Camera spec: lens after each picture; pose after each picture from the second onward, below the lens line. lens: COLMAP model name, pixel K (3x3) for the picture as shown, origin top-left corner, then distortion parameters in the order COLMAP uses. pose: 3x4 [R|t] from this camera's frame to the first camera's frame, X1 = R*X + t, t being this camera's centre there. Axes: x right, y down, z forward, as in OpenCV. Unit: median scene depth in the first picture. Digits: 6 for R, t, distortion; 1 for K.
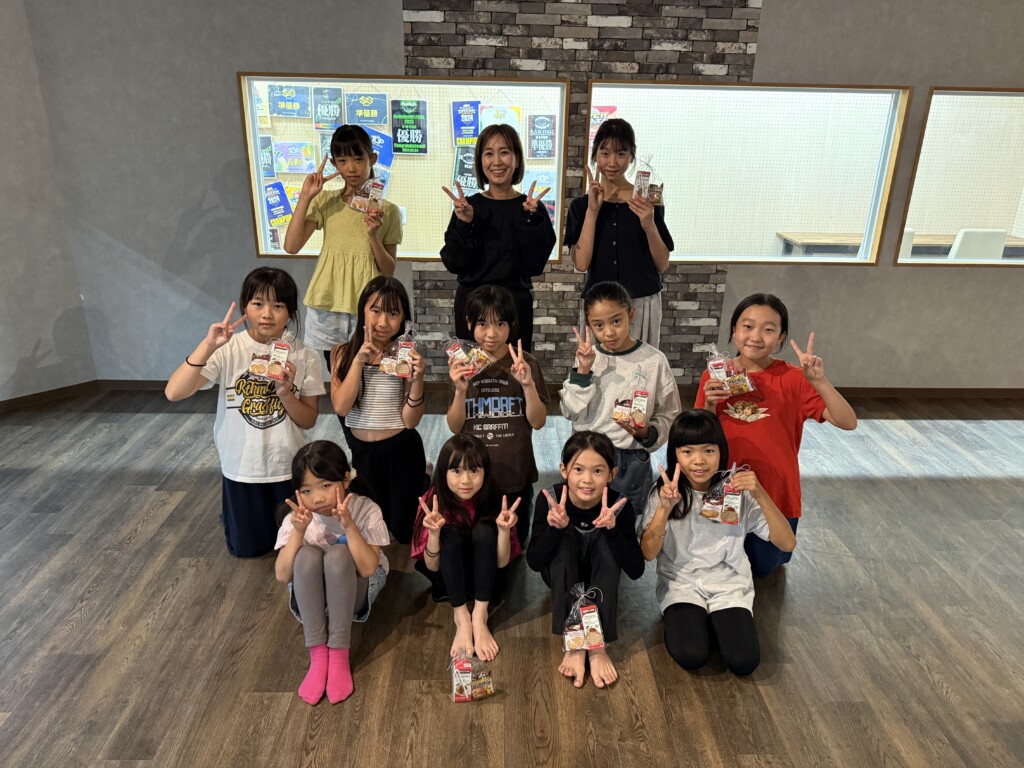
lens RADIAL K [[727.6, 0, 506.8], [0, 727.6, 380.2], [0, 0, 1]] dist [0.012582, -0.019399]
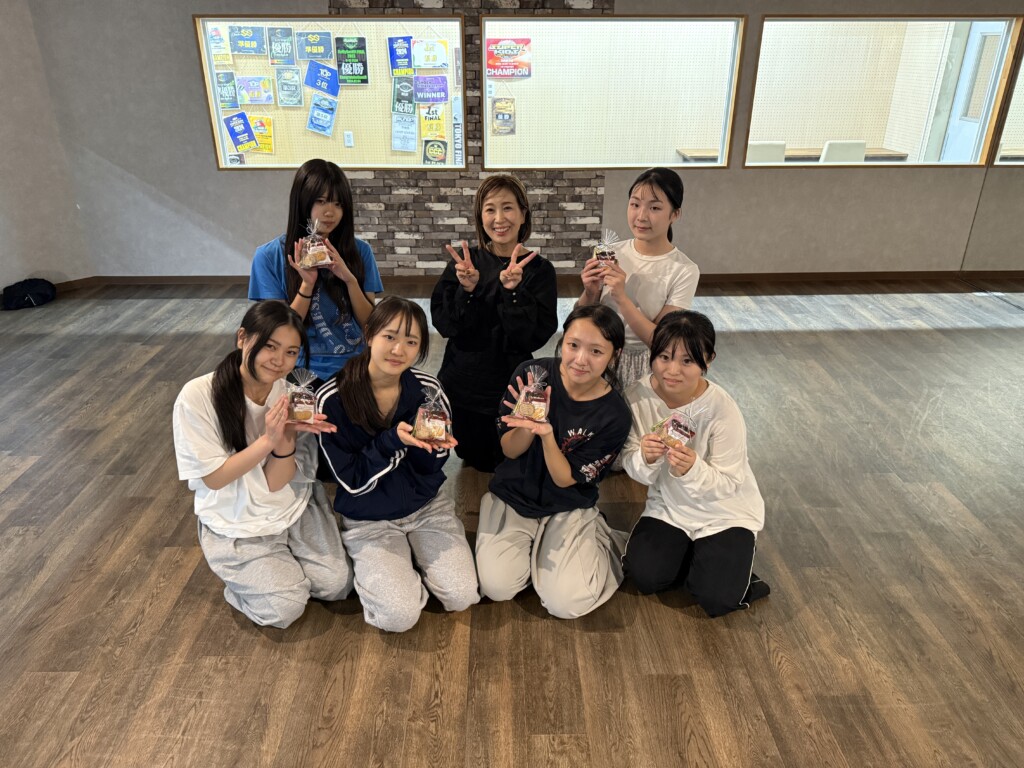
lens RADIAL K [[727.6, 0, 505.9], [0, 727.6, 384.0], [0, 0, 1]] dist [0.012582, -0.019399]
pose [[0.999803, -0.015288, -0.012671, 0.156594], [0.016173, 0.997203, 0.072971, 0.111172], [0.011520, -0.073162, 0.997254, -0.251190]]
